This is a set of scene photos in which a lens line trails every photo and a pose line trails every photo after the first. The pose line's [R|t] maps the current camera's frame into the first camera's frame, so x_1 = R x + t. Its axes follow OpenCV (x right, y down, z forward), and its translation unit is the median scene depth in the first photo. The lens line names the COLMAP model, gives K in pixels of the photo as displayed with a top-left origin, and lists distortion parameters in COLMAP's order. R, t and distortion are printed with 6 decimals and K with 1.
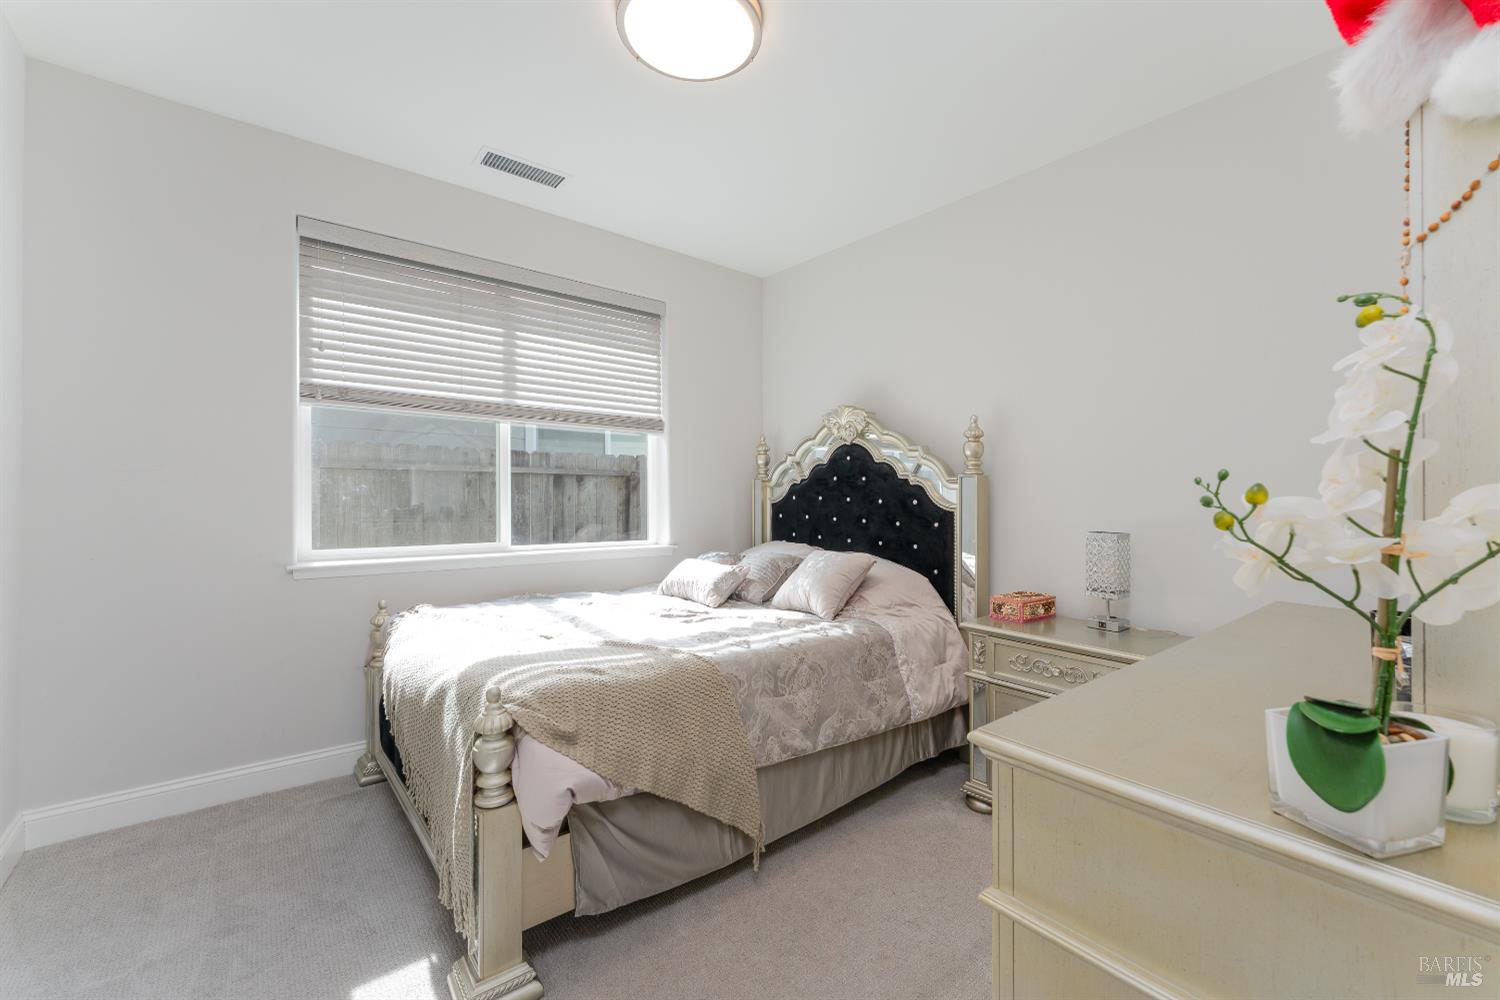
lens RADIAL K [[599.0, 0, 748.6], [0, 599.0, 498.5], [0, 0, 1]] dist [0.000328, -0.000332]
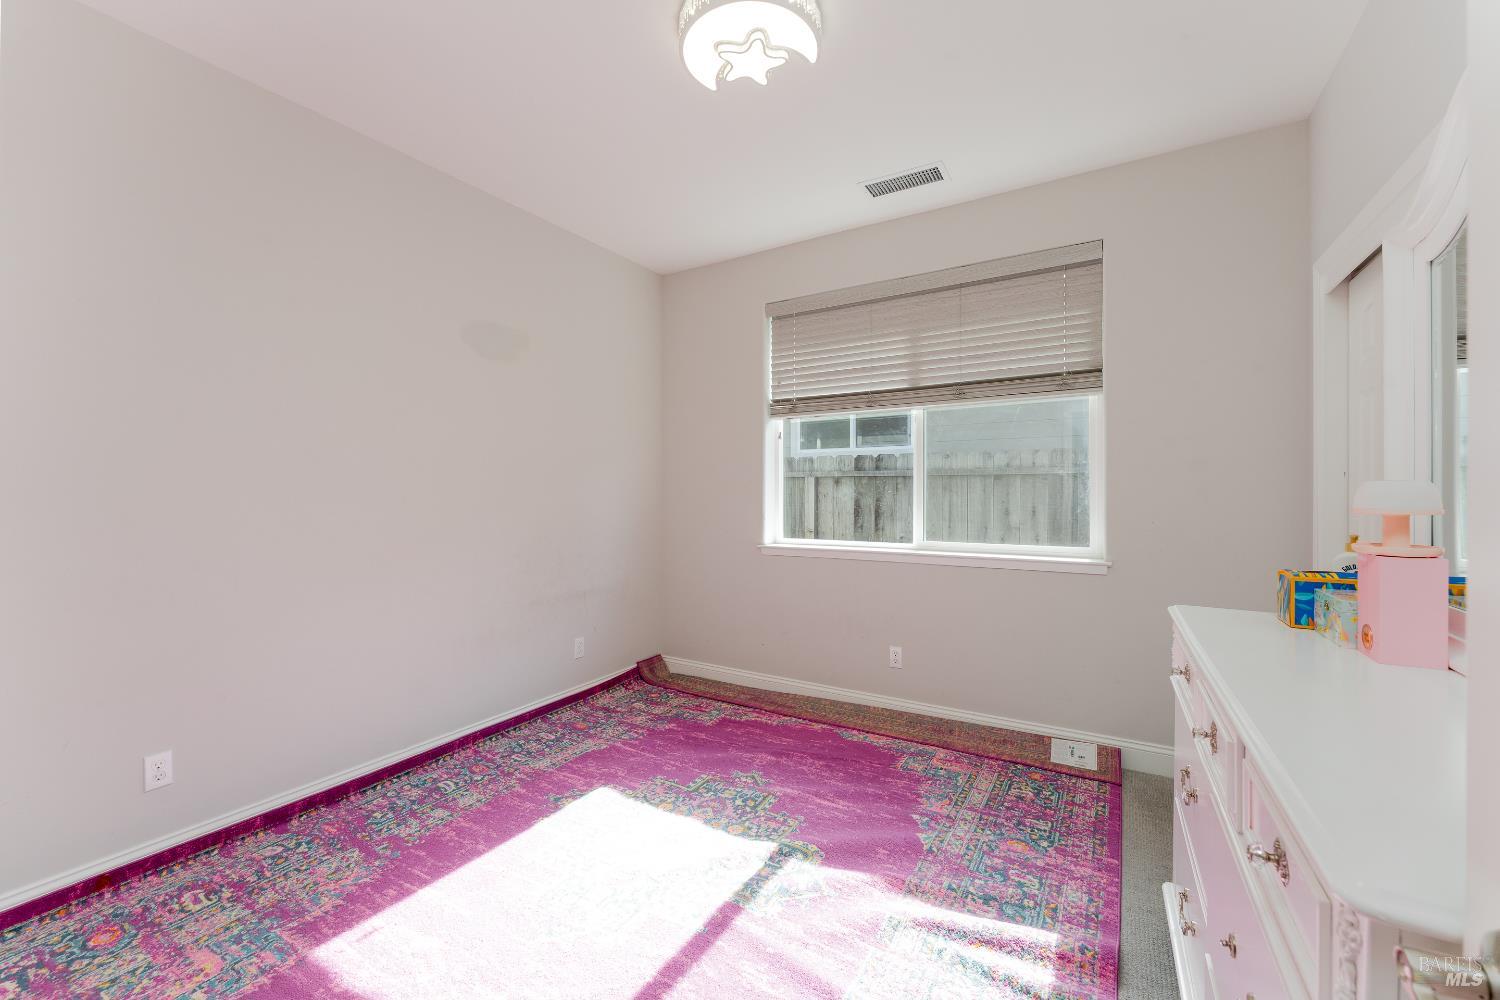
lens RADIAL K [[587.5, 0, 749.3], [0, 587.5, 495.2], [0, 0, 1]] dist [0.000331, -0.000038]
pose [[0.343330, 0.000810, -0.939214, 0.469459], [-0.009093, 0.999956, -0.002462, -0.002846], [0.939171, 0.009386, 0.343323, 0.394045]]
